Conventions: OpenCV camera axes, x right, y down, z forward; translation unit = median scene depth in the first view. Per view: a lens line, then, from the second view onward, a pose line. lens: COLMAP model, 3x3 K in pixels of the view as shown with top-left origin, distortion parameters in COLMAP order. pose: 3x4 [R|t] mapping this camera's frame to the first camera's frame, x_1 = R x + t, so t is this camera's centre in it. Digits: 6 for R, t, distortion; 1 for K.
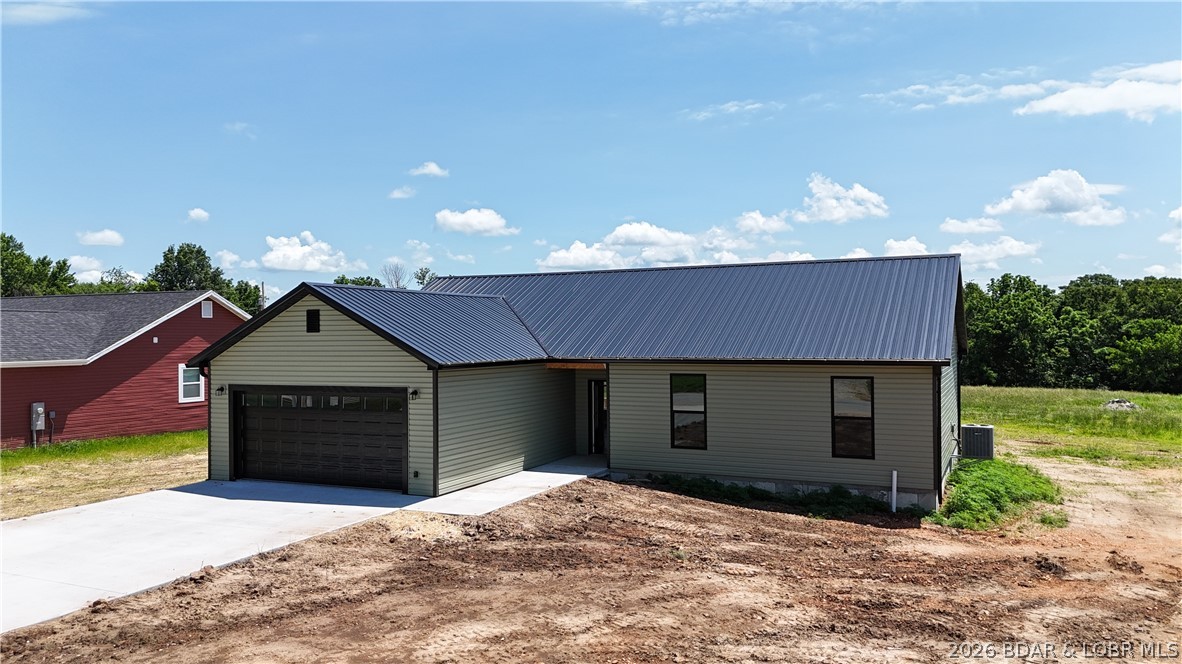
lens RADIAL K [[871.5, 0, 591.0], [0, 871.5, 332.0], [0, 0, 1]] dist [0.074341, -0.080822]
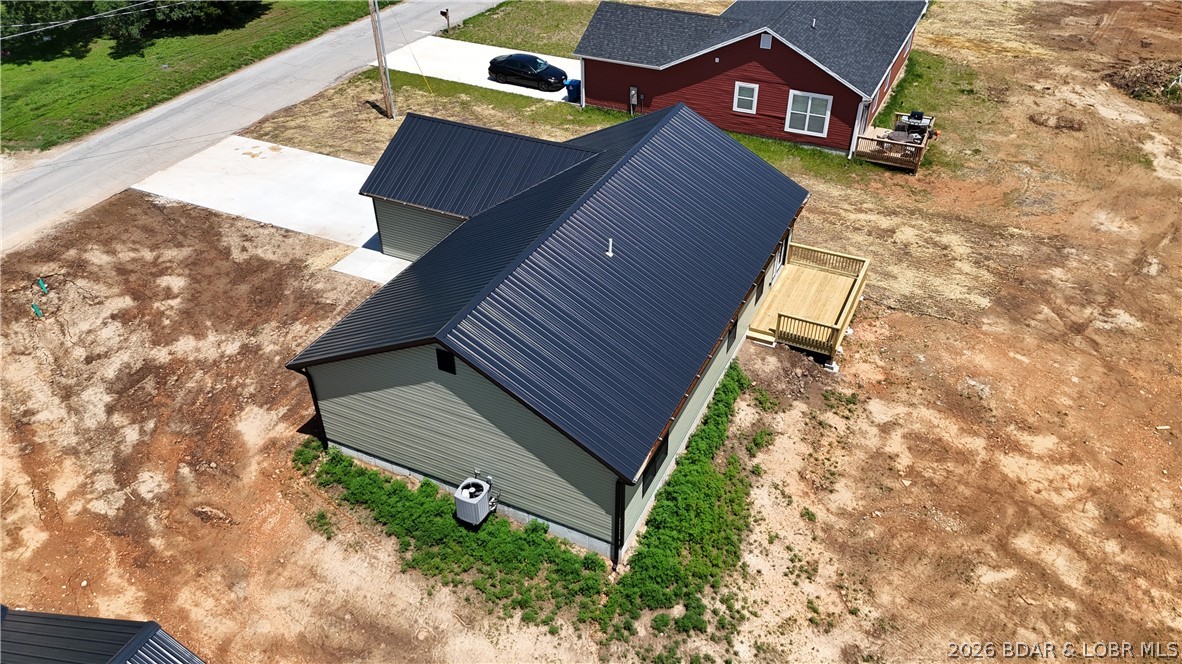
lens RADIAL K [[871.5, 0, 591.0], [0, 871.5, 332.0], [0, 0, 1]] dist [0.074341, -0.080822]
pose [[-0.012016, 0.593832, -0.804499, 1.469906], [0.011072, 0.804587, 0.593732, -0.809805], [0.999866, -0.001773, -0.016243, 1.507840]]
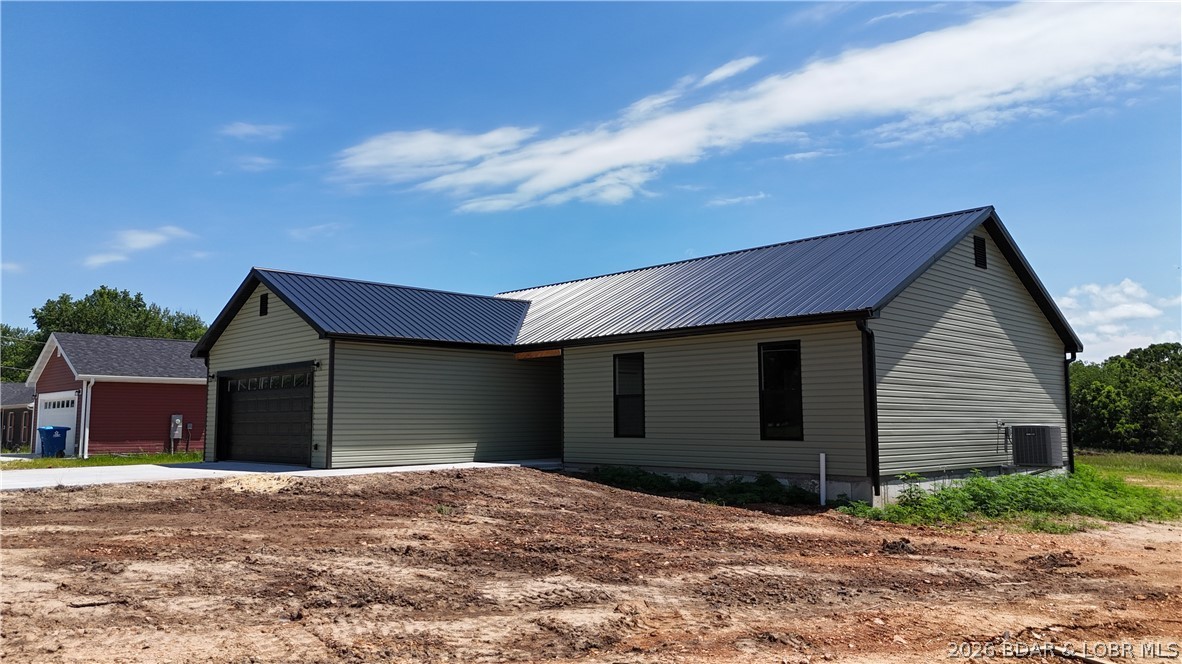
lens RADIAL K [[871.5, 0, 591.0], [0, 871.5, 332.0], [0, 0, 1]] dist [0.074341, -0.080822]
pose [[0.936257, -0.032258, -0.349832, 0.455668], [-0.002021, 0.995265, -0.097182, 0.132746], [0.351311, 0.091694, 0.931758, 0.175212]]
